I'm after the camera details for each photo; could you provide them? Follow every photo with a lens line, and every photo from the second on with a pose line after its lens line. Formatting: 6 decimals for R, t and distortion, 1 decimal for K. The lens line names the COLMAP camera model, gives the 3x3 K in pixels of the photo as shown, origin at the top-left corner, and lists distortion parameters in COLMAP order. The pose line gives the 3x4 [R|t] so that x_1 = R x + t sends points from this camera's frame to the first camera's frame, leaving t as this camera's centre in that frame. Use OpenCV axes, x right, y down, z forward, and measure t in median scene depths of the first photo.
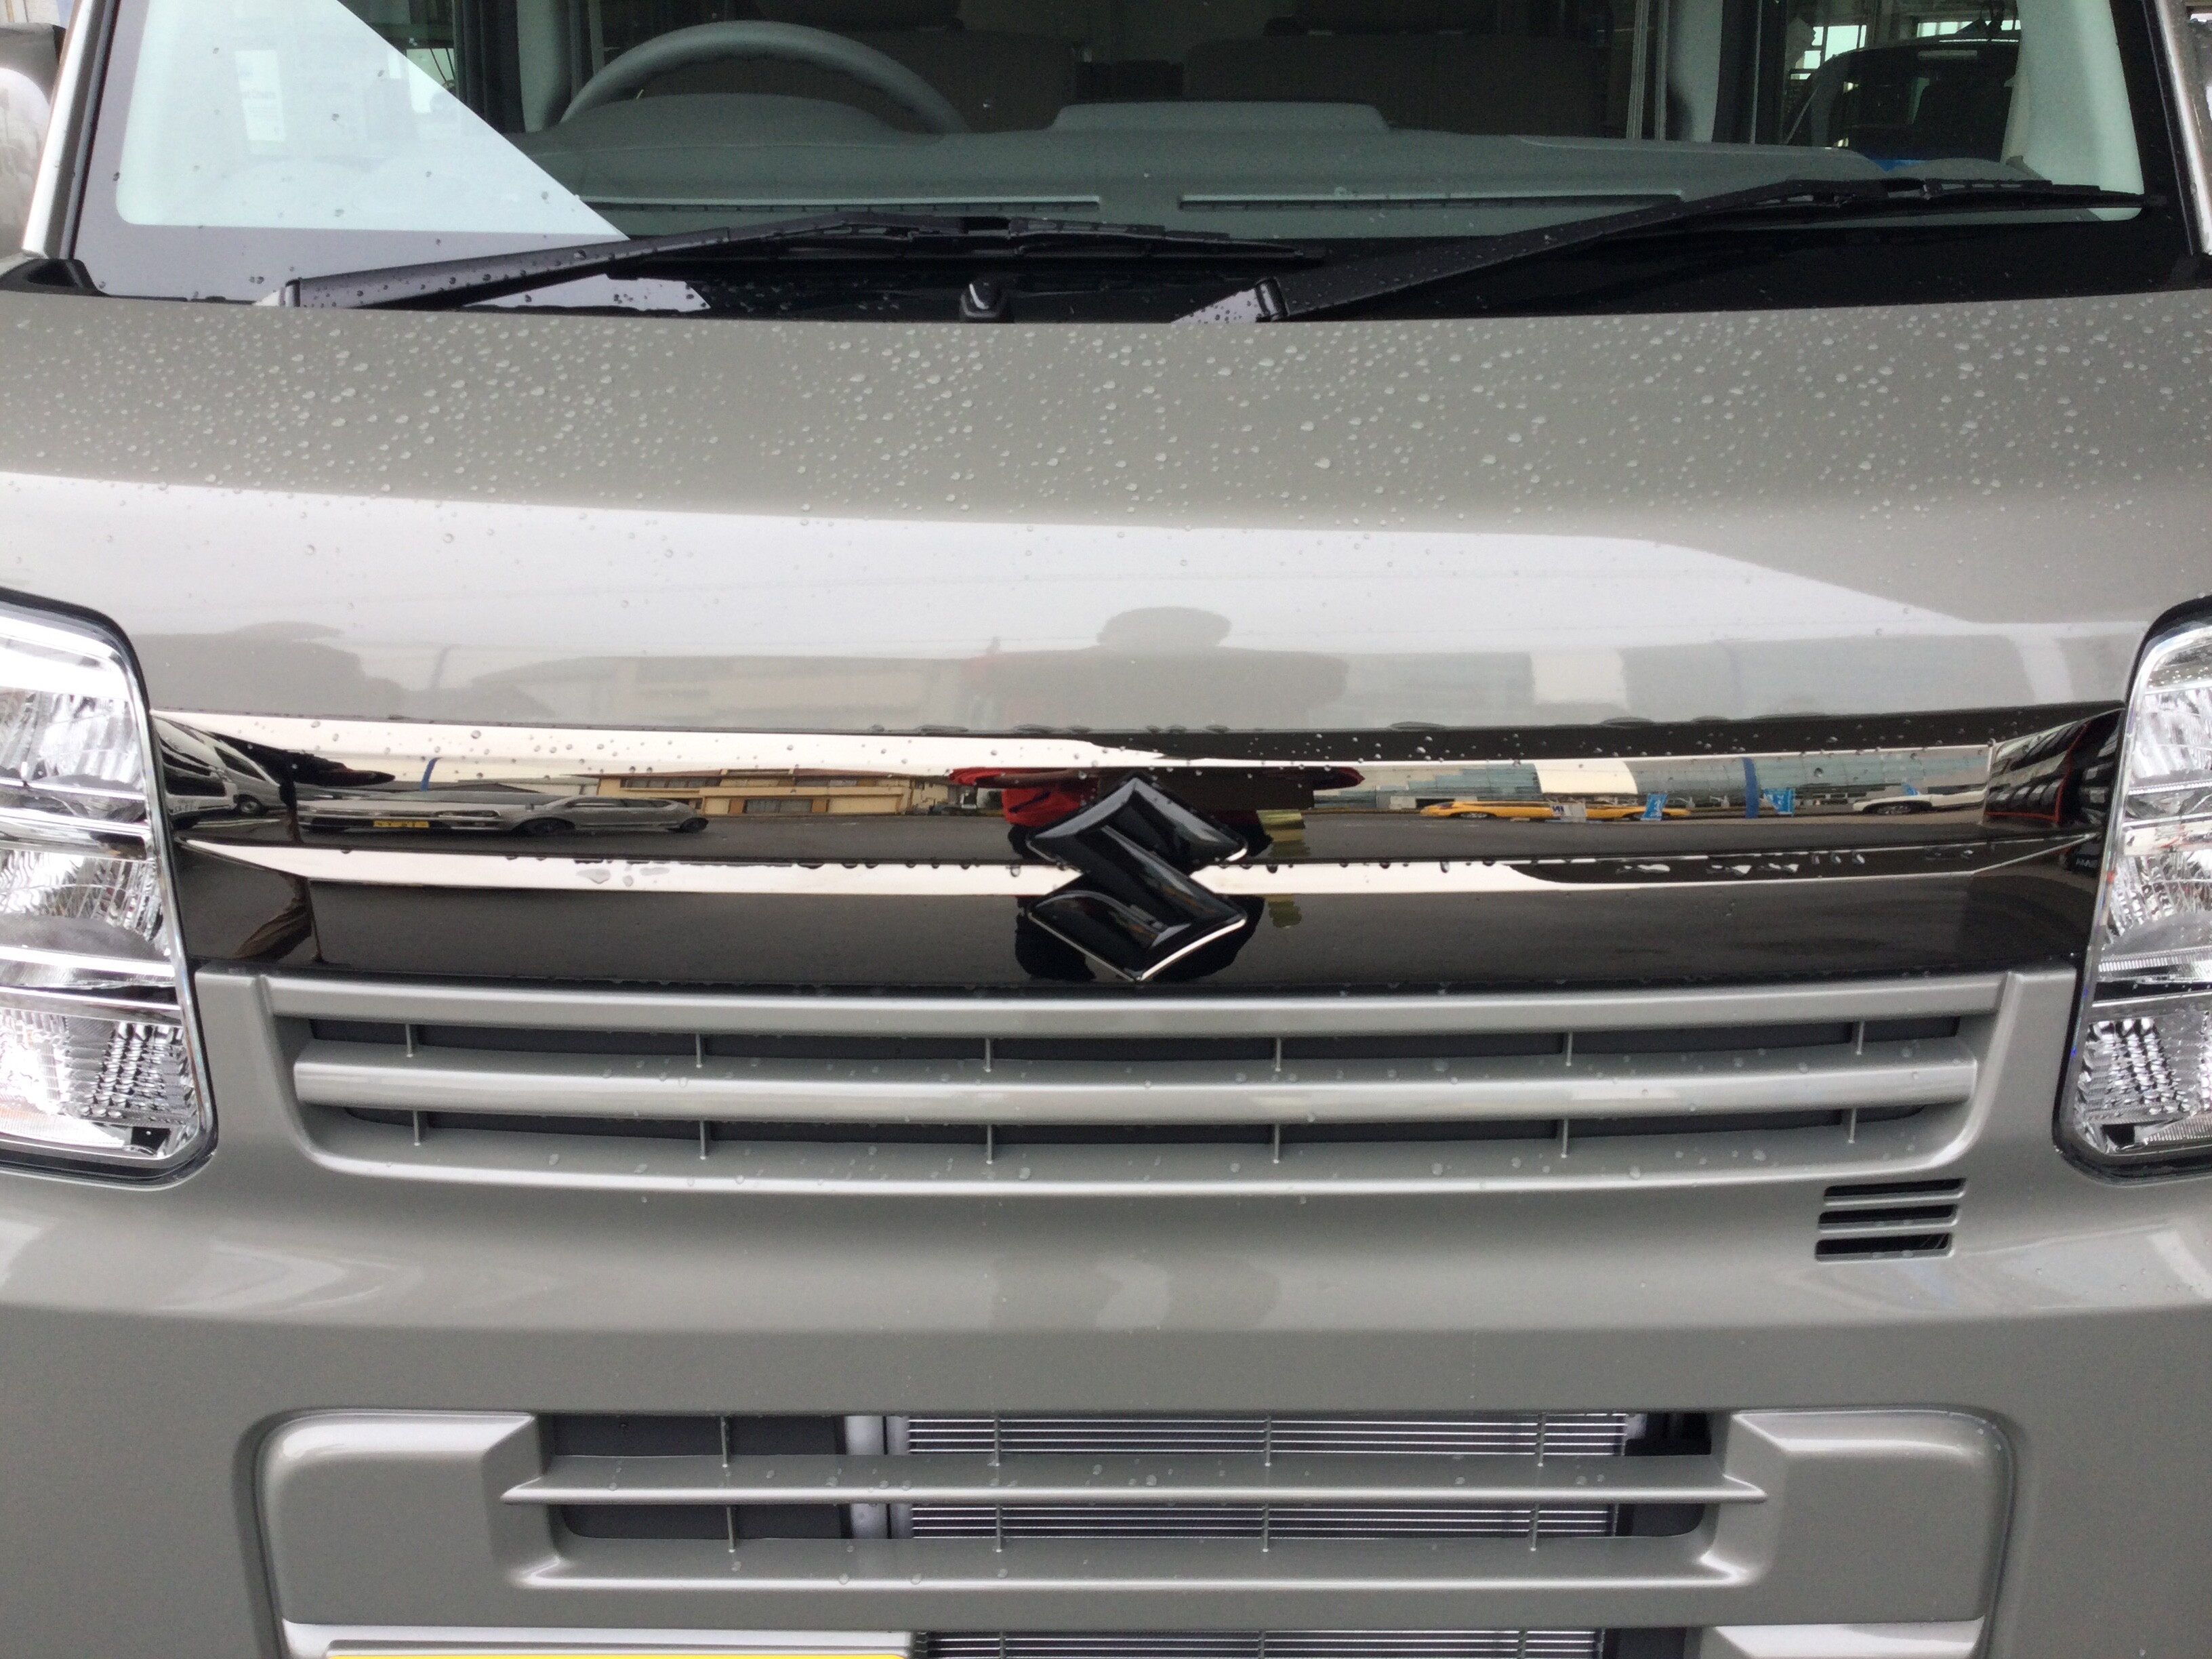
lens RADIAL K [[1984.7, 0, 1102.0], [0, 1984.7, 830.7], [0, 0, 1]] dist [0.045444, -0.000784]
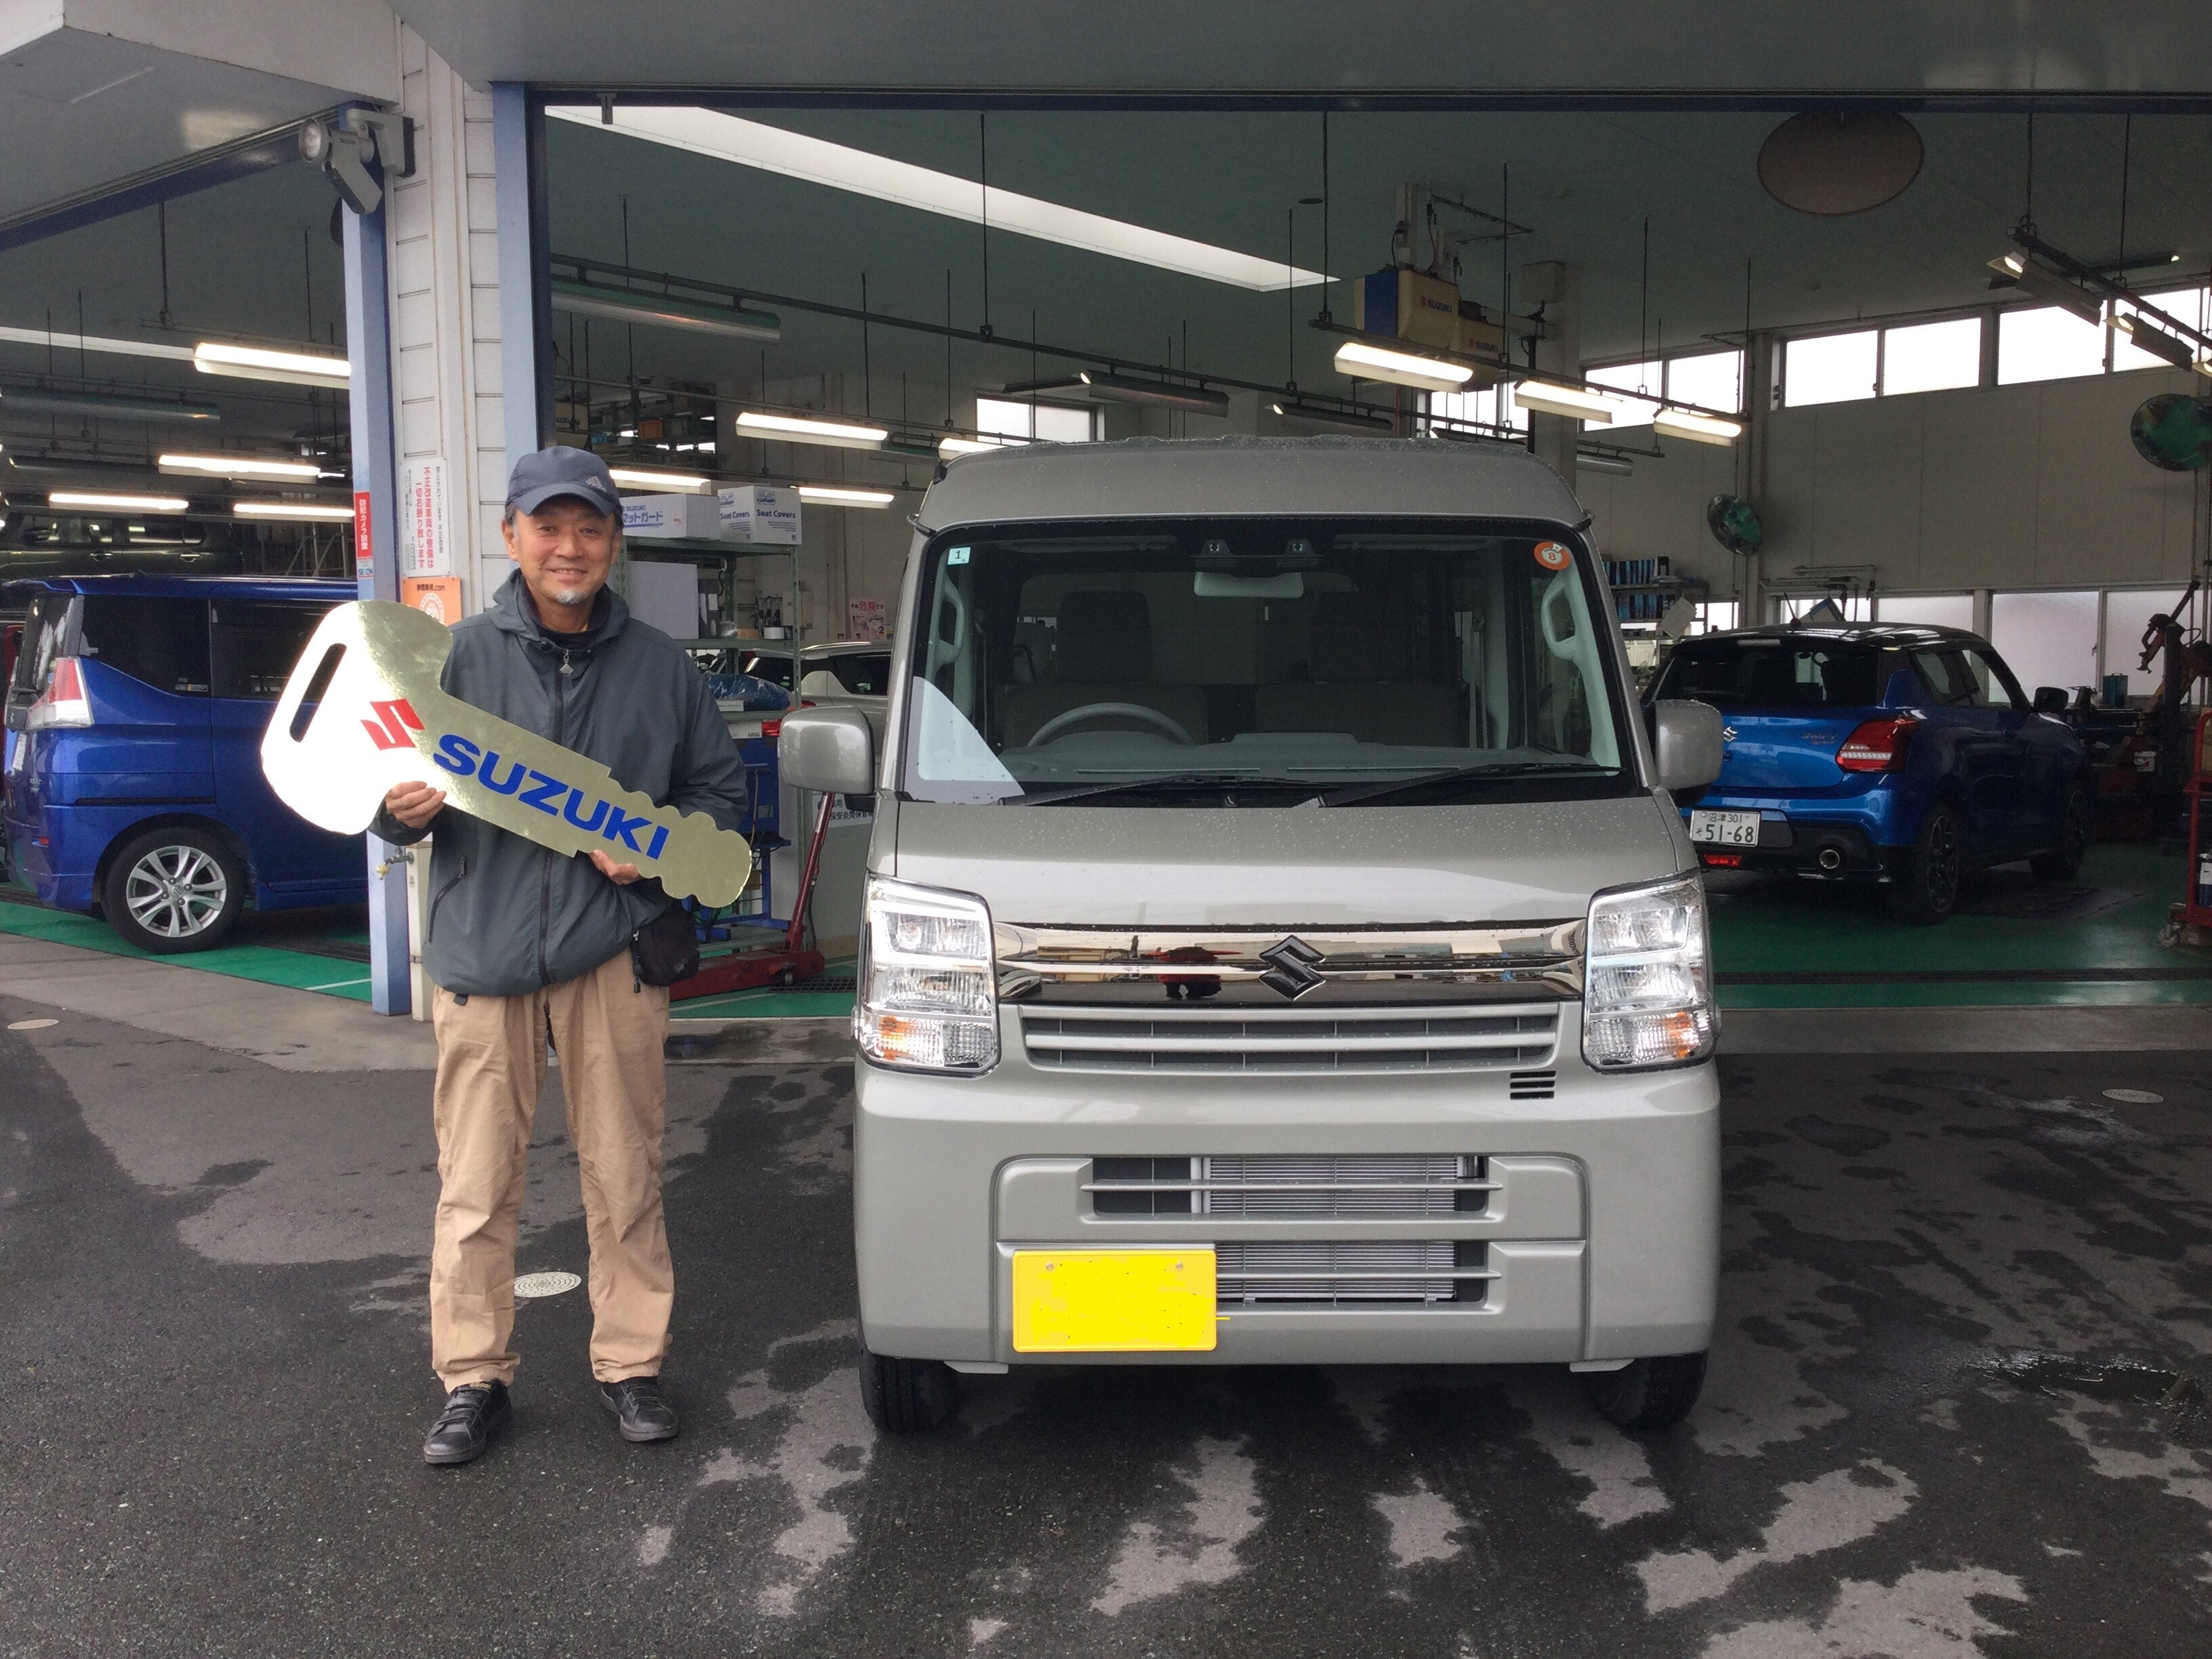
lens RADIAL K [[1984.7, 0, 1107.3], [0, 1984.7, 828.5], [0, 0, 1]] dist [0.045444, -0.000784]
pose [[0.999914, -0.003111, 0.012773, -0.295116], [0.006250, 0.967285, -0.253615, 0.563616], [-0.011566, 0.253673, 0.967221, -2.000336]]
